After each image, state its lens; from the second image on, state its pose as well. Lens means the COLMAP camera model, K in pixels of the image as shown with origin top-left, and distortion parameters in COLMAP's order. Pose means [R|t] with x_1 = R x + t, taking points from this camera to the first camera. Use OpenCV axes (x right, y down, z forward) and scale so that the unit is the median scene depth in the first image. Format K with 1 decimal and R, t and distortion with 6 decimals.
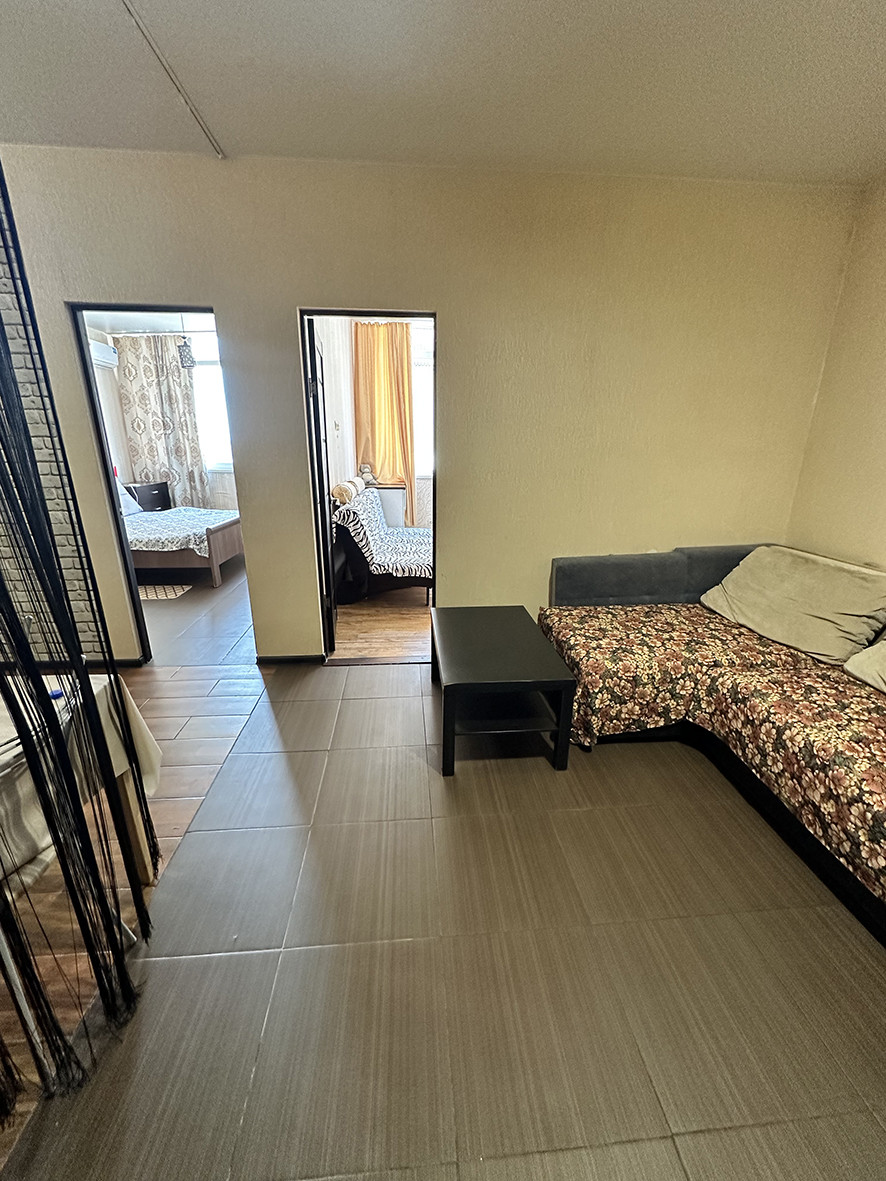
lens RADIAL K [[472.5, 0, 442.8], [0, 472.5, 592.1], [0, 0, 1]] dist [-0.002927, -0.000205]
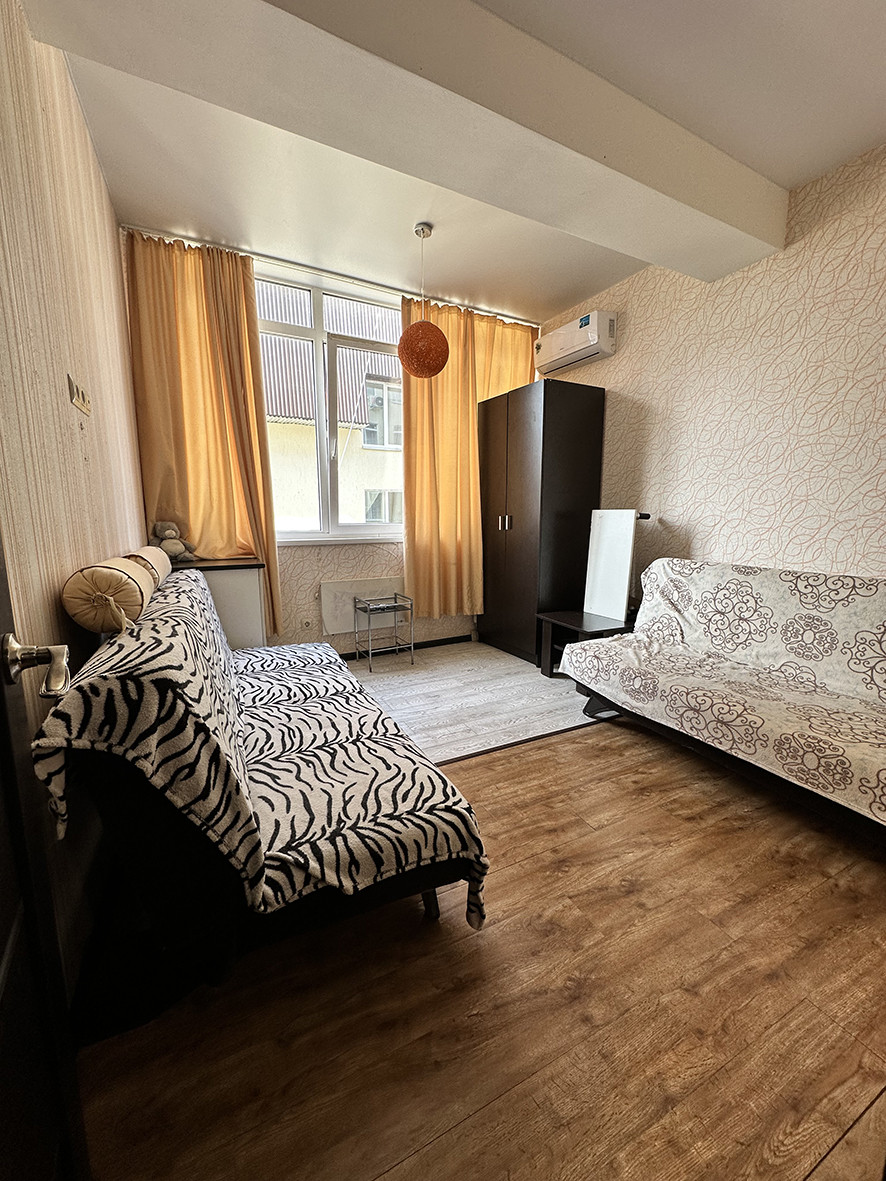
lens RADIAL K [[472.5, 0, 443.7], [0, 472.5, 592.5], [0, 0, 1]] dist [-0.002927, -0.000205]
pose [[0.921278, -0.074894, 0.381624, -0.141205], [0.128397, 0.984834, -0.116691, -0.162141], [-0.367097, 0.156504, 0.916922, 0.709976]]
